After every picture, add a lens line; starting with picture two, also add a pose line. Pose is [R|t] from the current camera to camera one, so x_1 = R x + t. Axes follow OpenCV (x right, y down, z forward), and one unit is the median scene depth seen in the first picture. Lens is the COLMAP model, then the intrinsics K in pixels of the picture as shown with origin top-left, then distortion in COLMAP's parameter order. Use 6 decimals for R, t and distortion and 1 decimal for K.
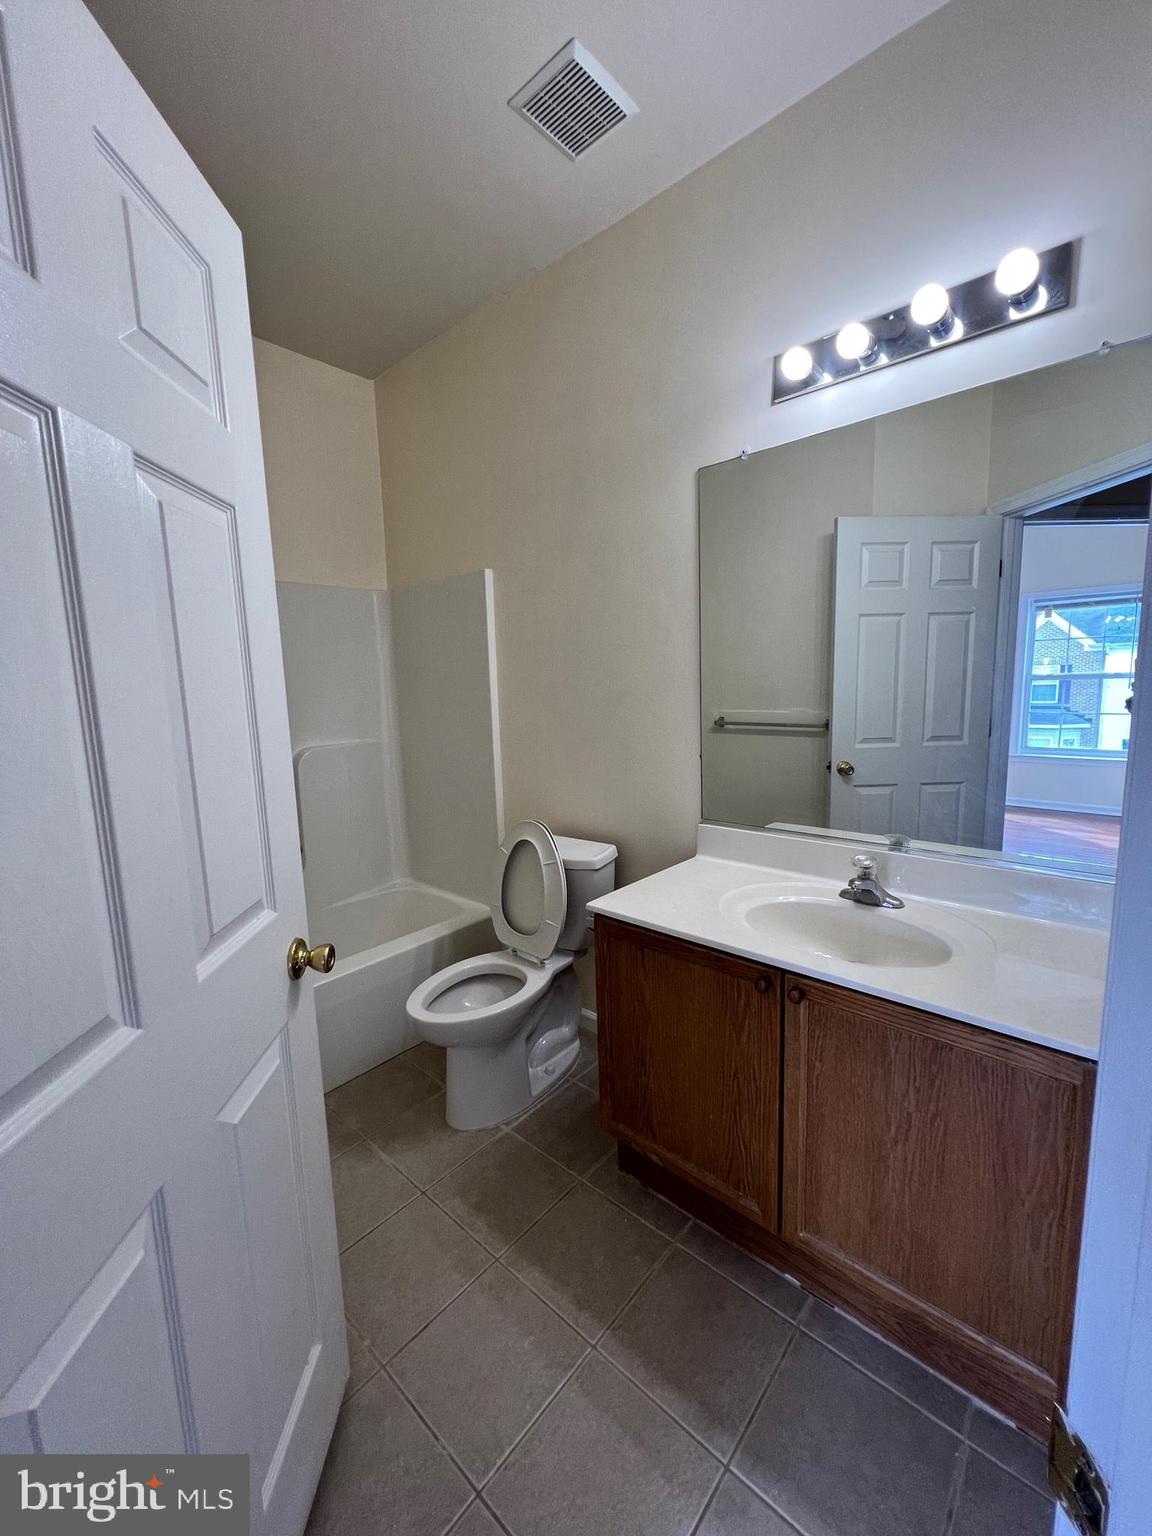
lens RADIAL K [[619.5, 0, 575.8], [0, 619.5, 767.5], [0, 0, 1]] dist [-0.002934, -0.000859]
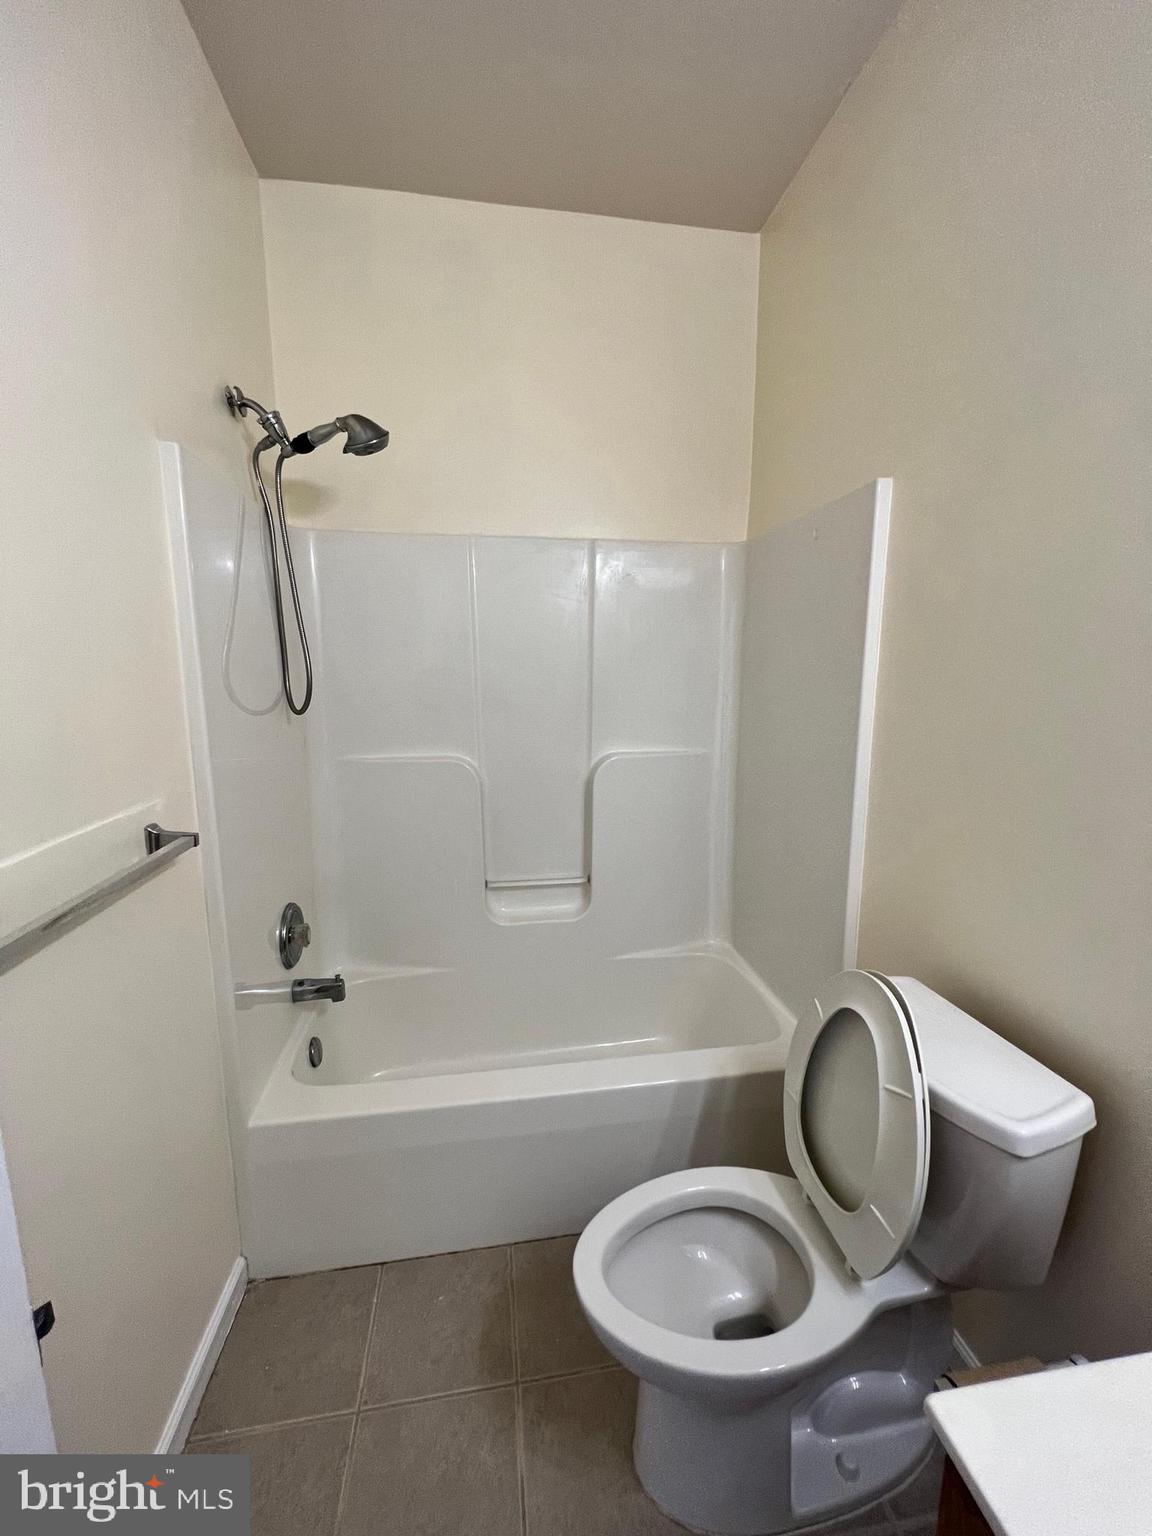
lens RADIAL K [[619.5, 0, 575.1], [0, 619.5, 765.8], [0, 0, 1]] dist [-0.002934, -0.000859]
pose [[0.773591, 0.125527, -0.621128, 0.025561], [-0.108852, 0.991937, 0.064895, -0.084213], [0.624266, 0.017409, 0.781018, 0.465900]]
